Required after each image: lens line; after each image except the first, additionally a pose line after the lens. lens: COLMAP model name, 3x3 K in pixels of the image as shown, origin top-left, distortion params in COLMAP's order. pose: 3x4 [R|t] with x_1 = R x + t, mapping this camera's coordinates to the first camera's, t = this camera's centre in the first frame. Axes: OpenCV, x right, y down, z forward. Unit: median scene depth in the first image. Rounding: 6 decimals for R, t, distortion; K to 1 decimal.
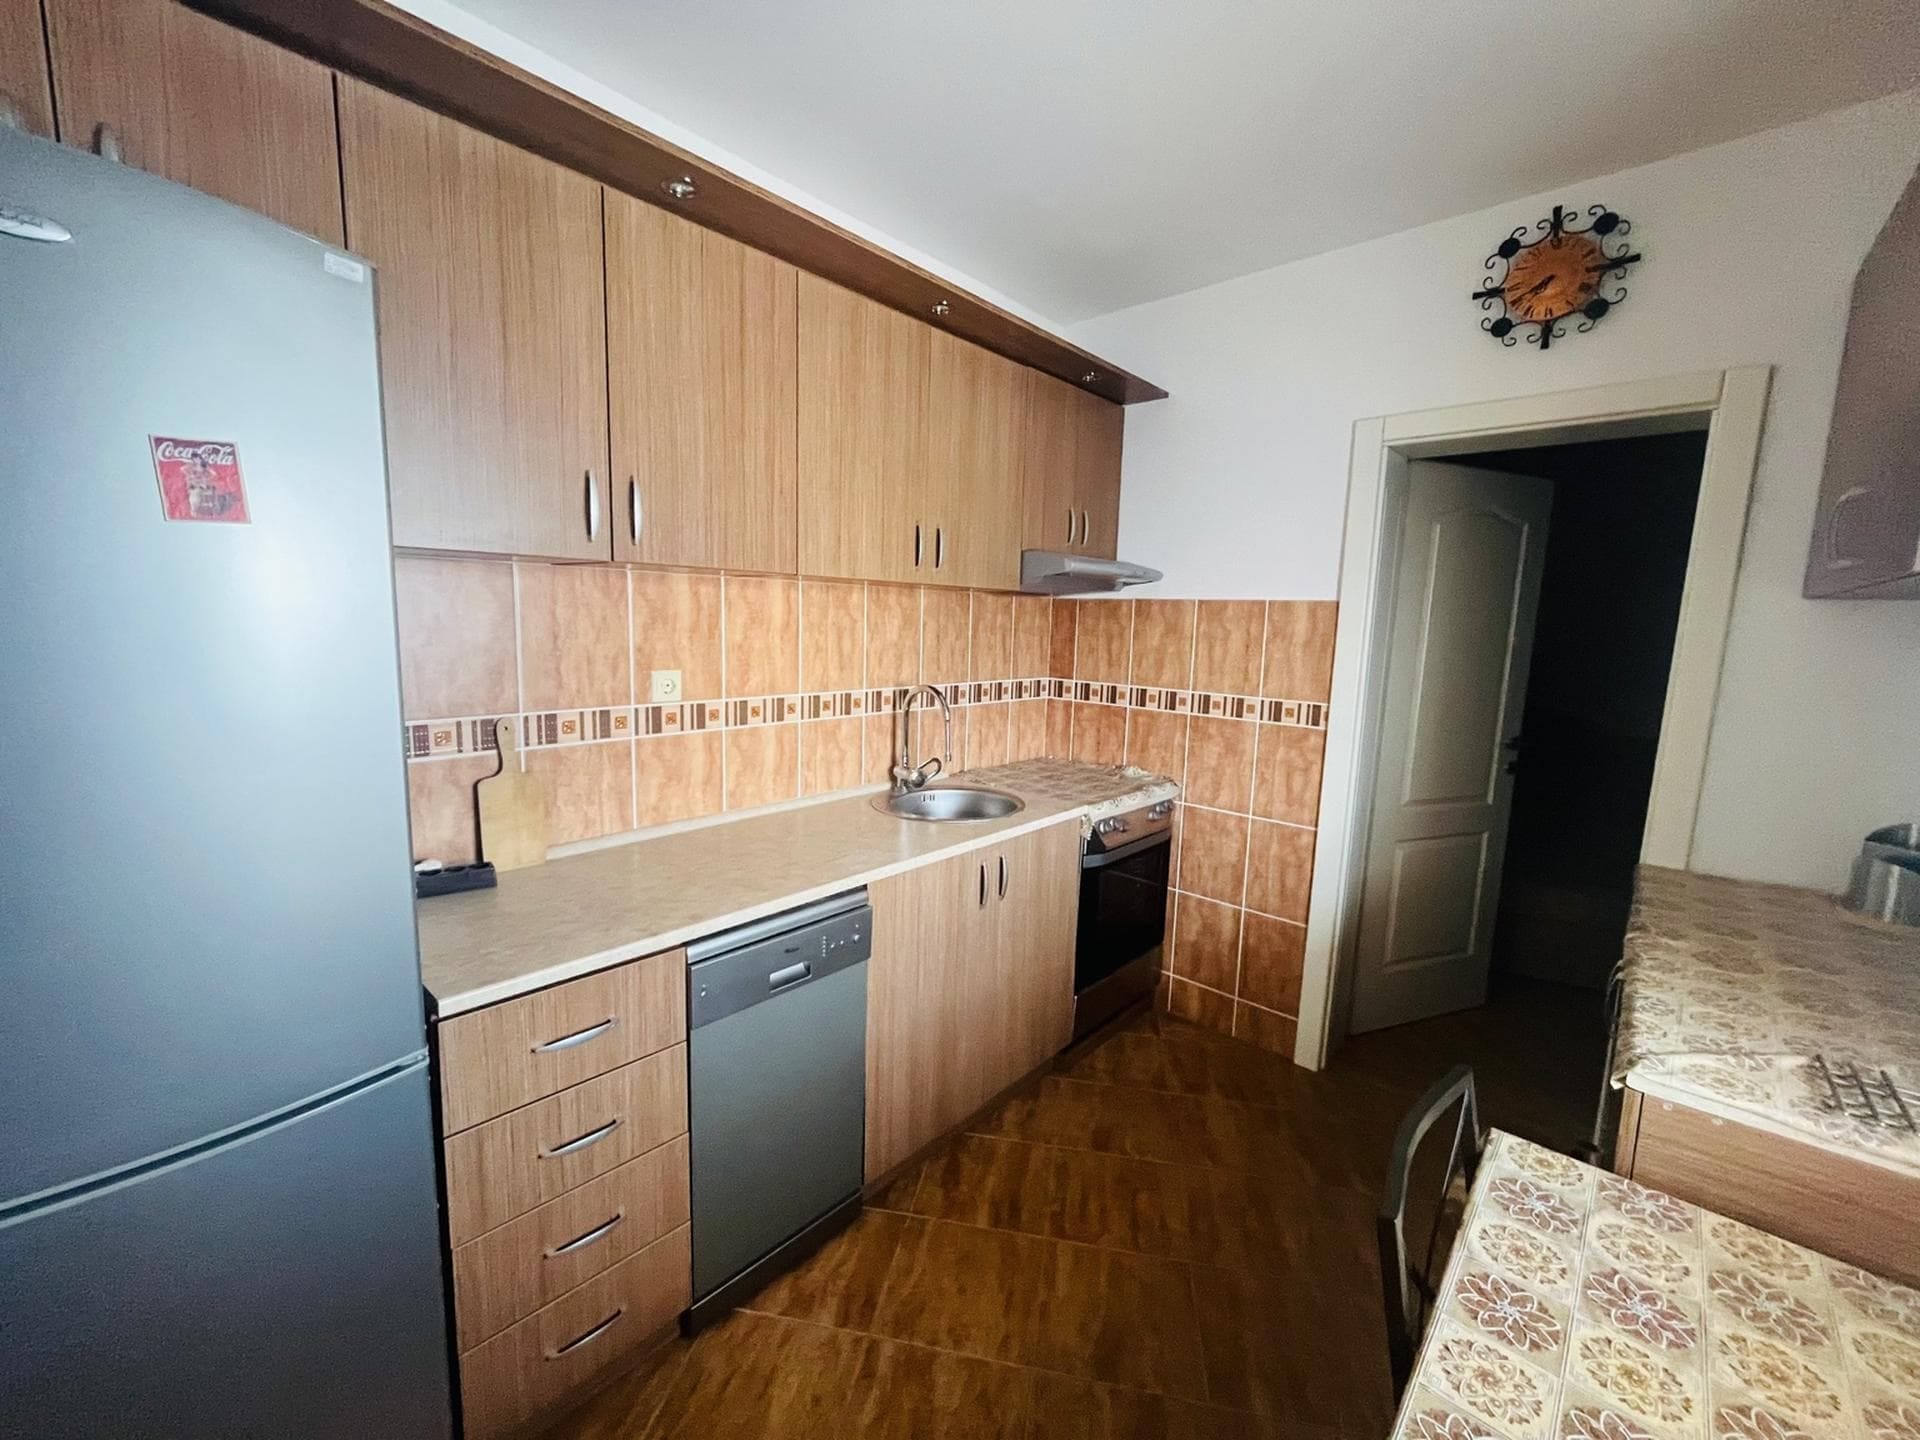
lens RADIAL K [[777.4, 0, 963.0], [0, 777.4, 708.1], [0, 0, 1]] dist [0.002090, -0.000506]
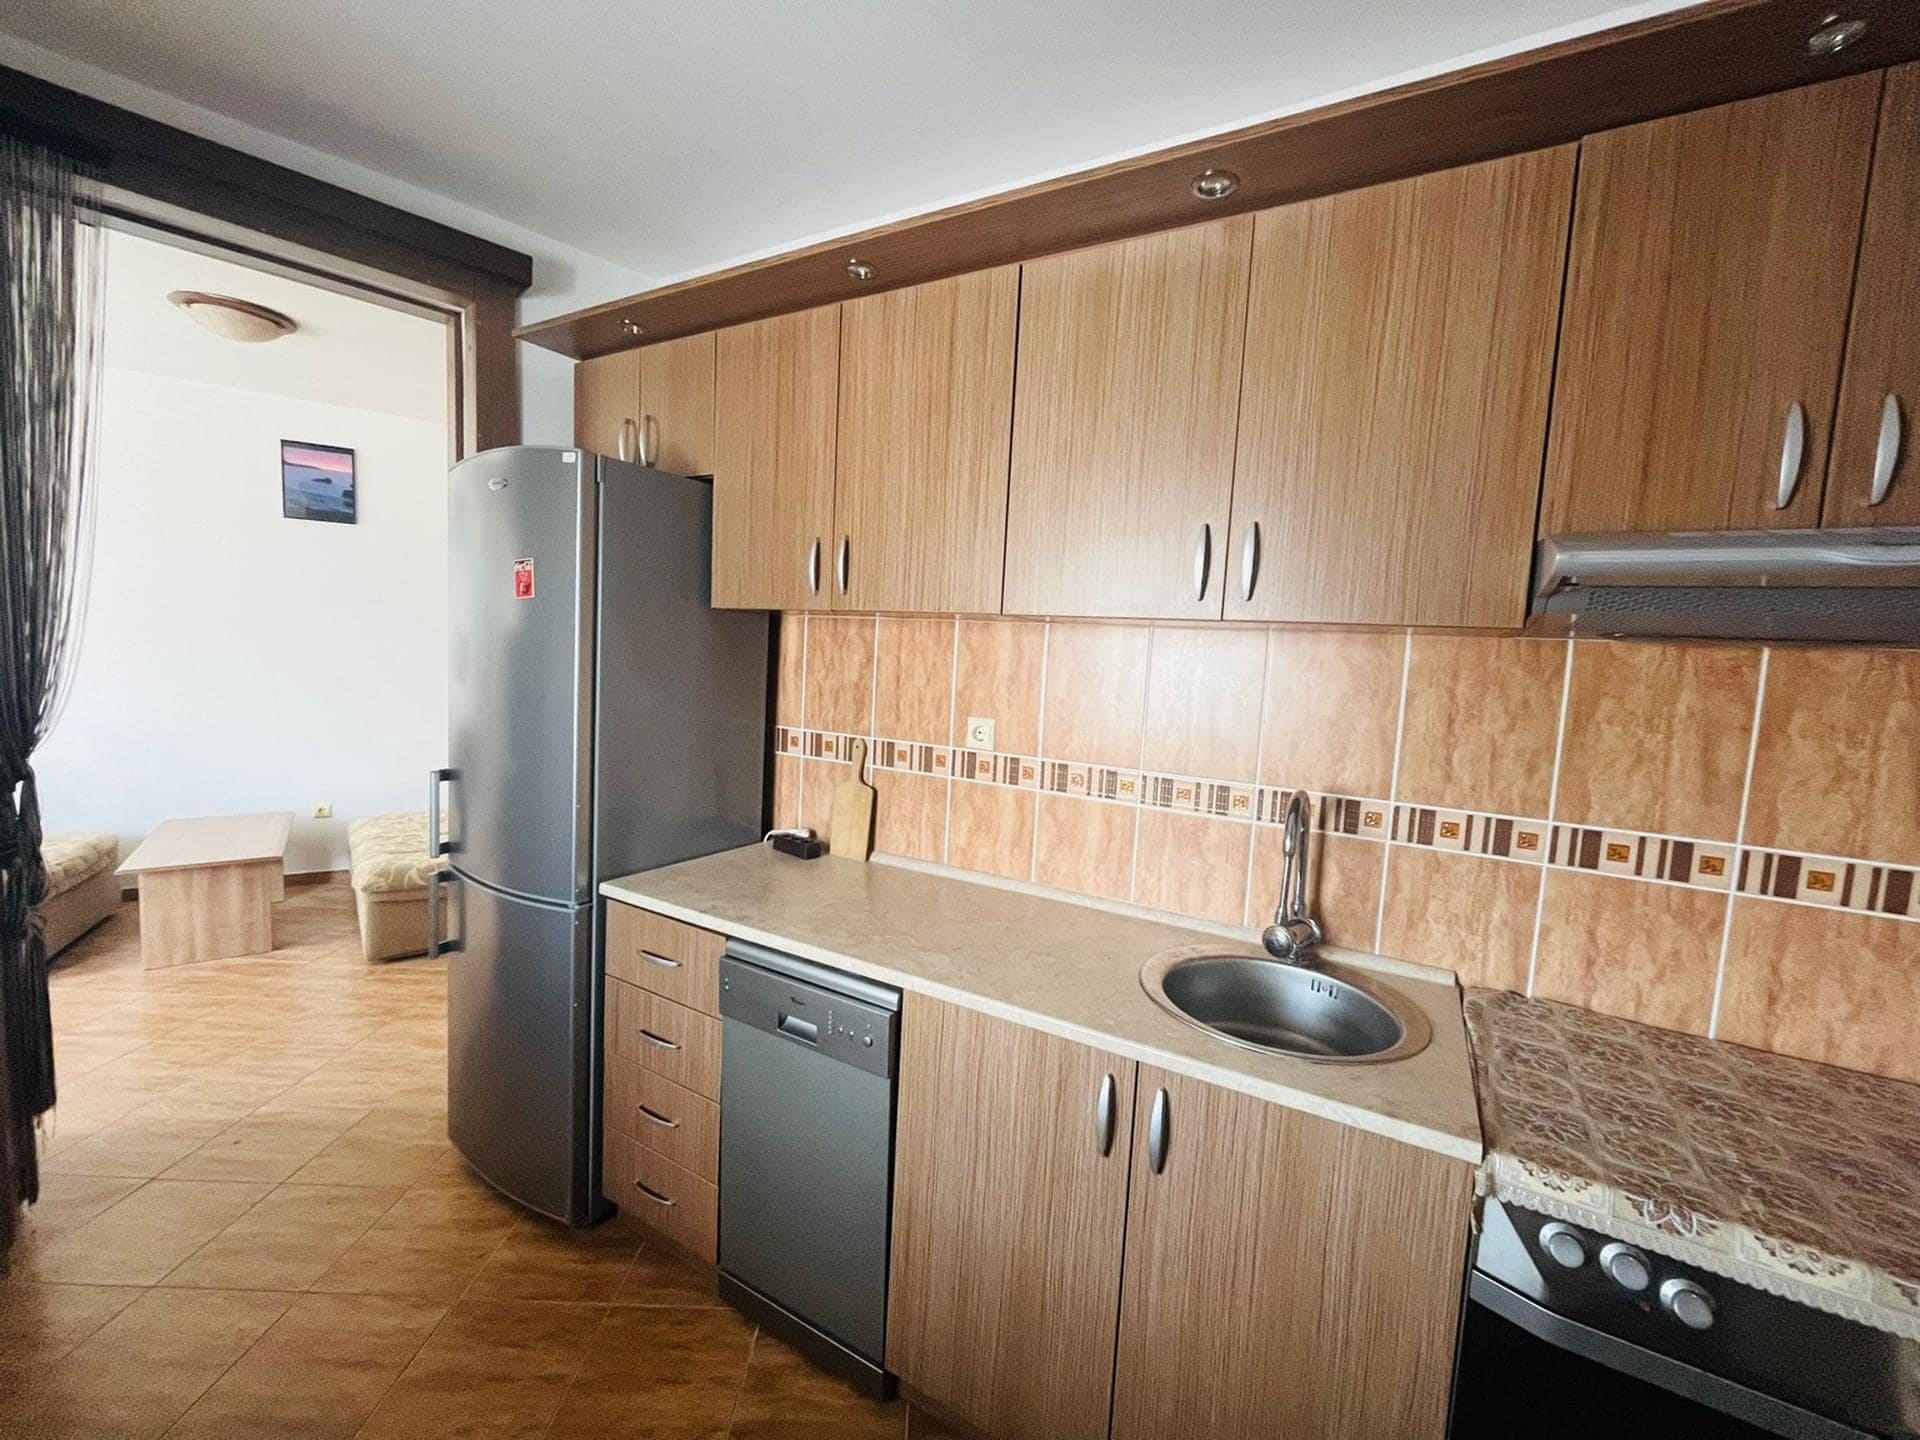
lens RADIAL K [[777.4, 0, 959.5], [0, 777.4, 718.5], [0, 0, 1]] dist [0.002090, -0.000506]
pose [[0.214144, 0.056835, -0.975147, 0.613619], [-0.169260, 0.985363, 0.020261, -0.065439], [0.962026, 0.160714, 0.220630, 0.775133]]
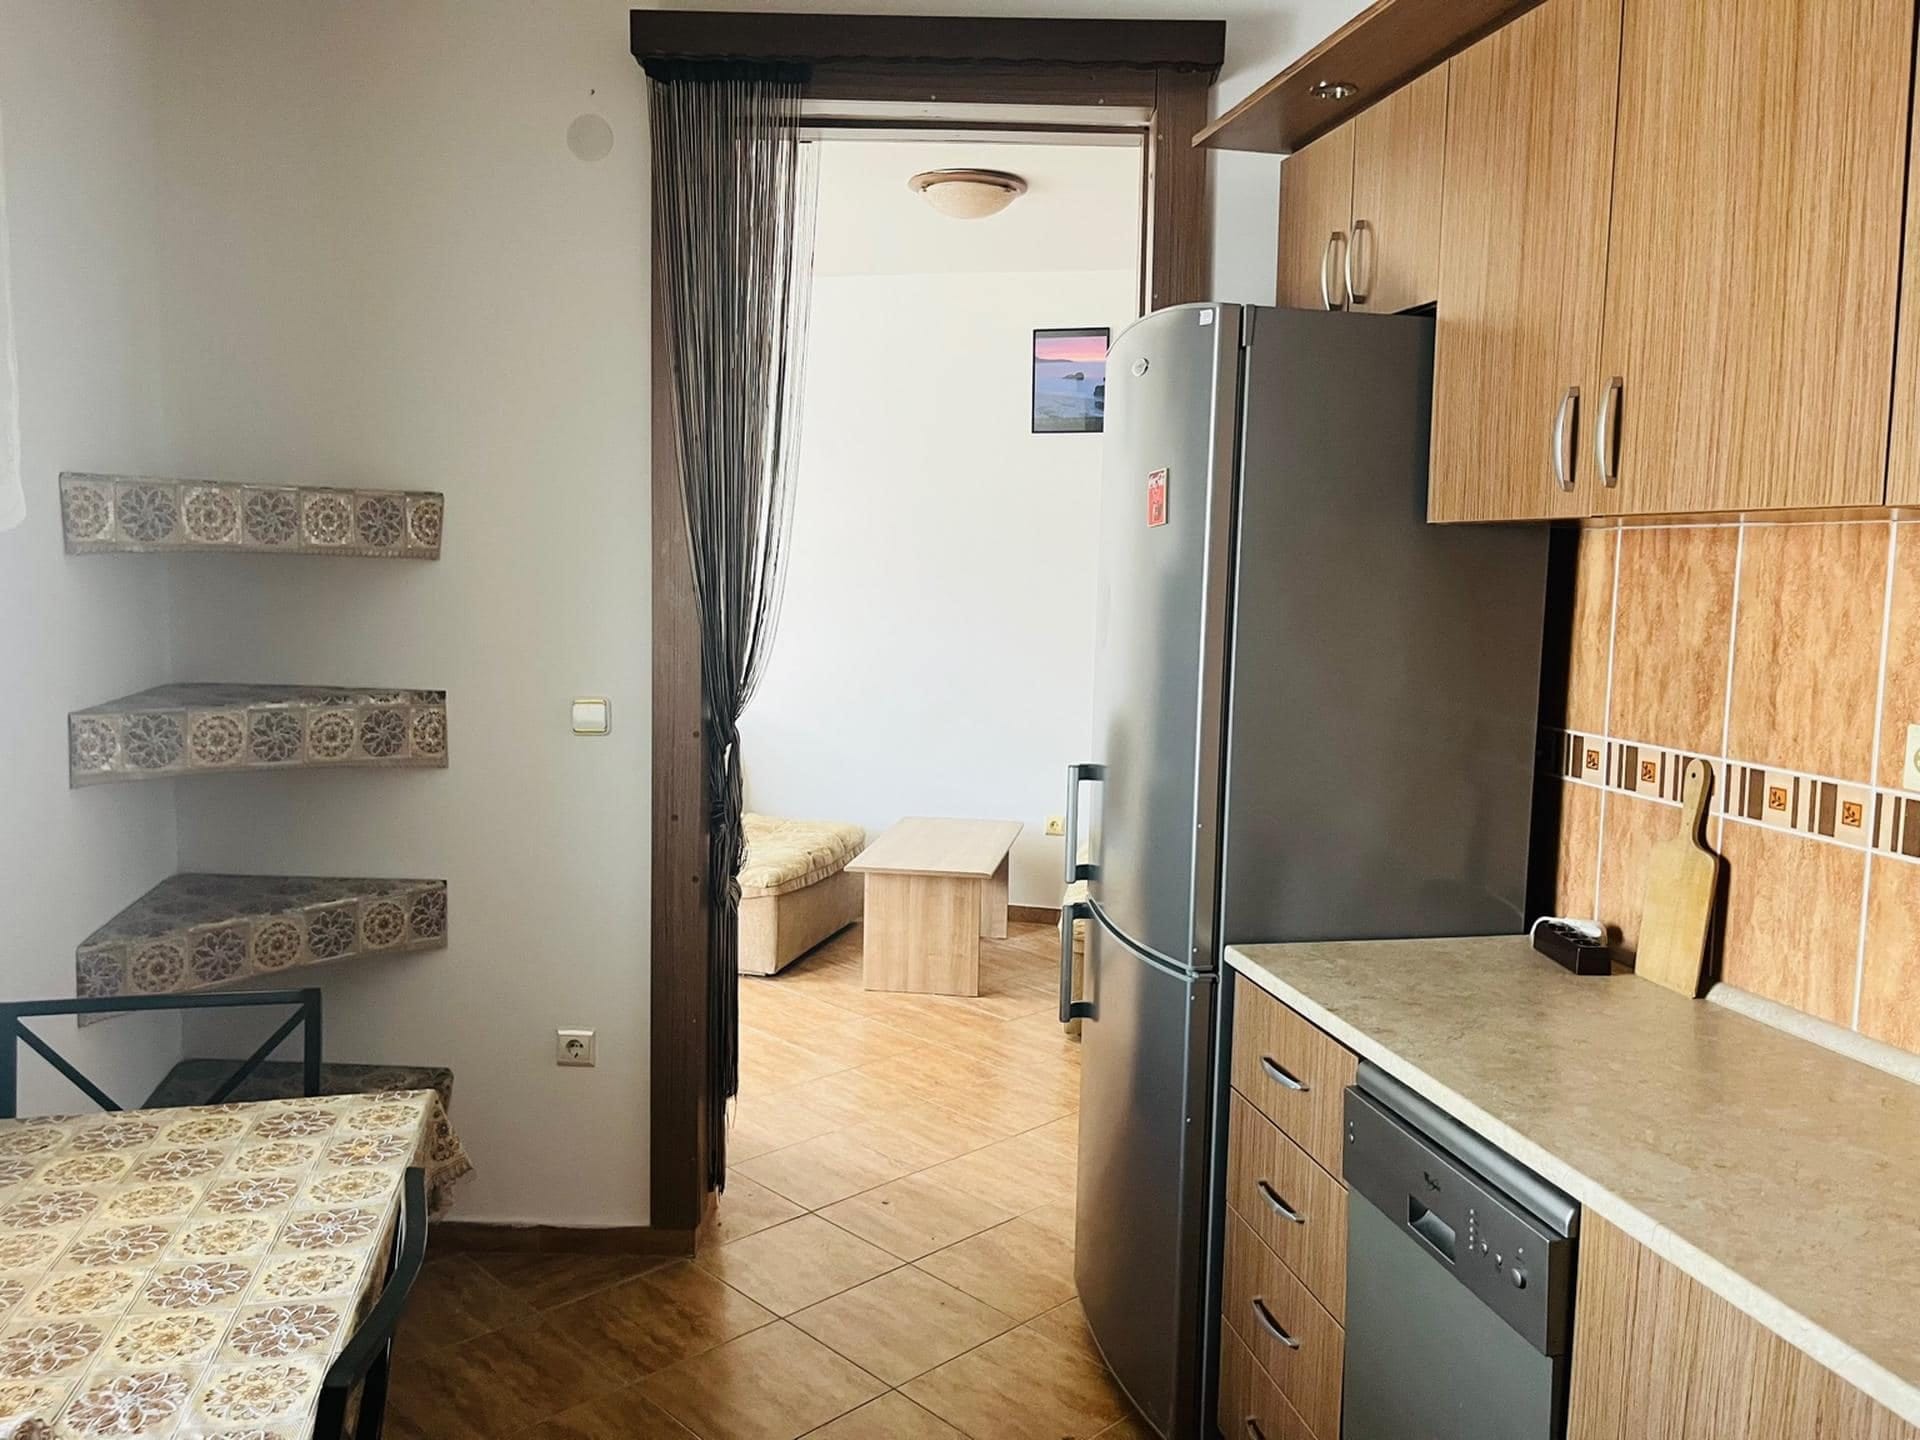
lens RADIAL K [[1476.8, 0, 976.3], [0, 1476.8, 697.8], [0, 0, 1]] dist [0.055033, -0.038908]
pose [[-0.560990, 0.026770, -0.827390, 0.712745], [-0.150658, 0.979484, 0.133840, -0.103098], [0.813998, 0.199736, -0.545447, 1.051126]]
